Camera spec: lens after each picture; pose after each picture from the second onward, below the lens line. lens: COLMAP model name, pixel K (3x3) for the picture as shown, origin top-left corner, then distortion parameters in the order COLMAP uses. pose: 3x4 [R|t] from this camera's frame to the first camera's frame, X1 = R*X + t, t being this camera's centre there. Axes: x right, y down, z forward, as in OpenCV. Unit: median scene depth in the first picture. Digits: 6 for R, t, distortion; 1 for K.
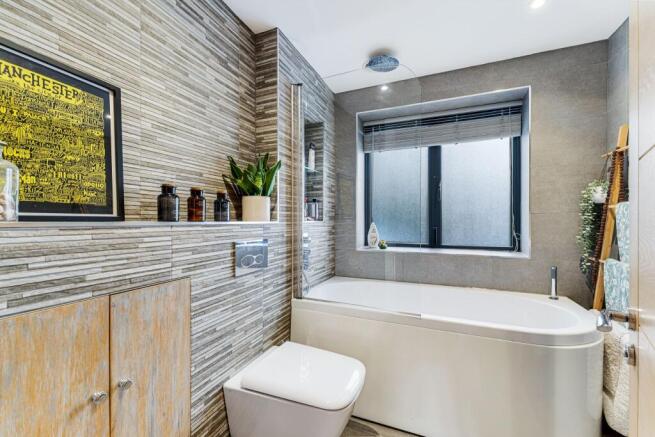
lens RADIAL K [[269.5, 0, 327.4], [0, 269.5, 219.3], [0, 0, 1]] dist [-0.000129, -0.000111]
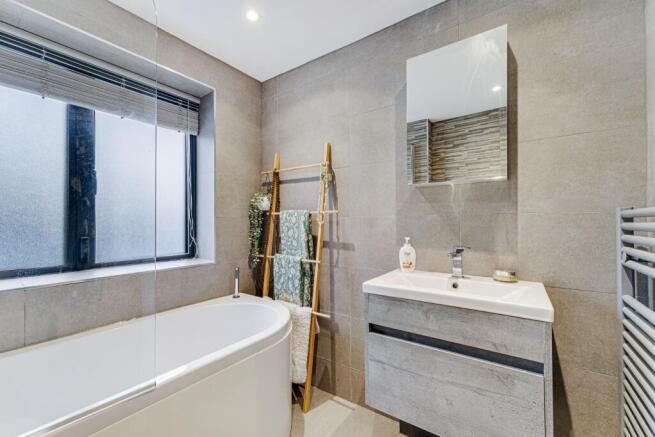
lens RADIAL K [[269.5, 0, 330.1], [0, 269.5, 222.7], [0, 0, 1]] dist [-0.000129, -0.000111]
pose [[0.196123, 0.002656, 0.980576, -0.140429], [0.003998, 0.999986, -0.003508, 0.002420], [-0.980571, 0.004608, 0.196110, 0.411350]]
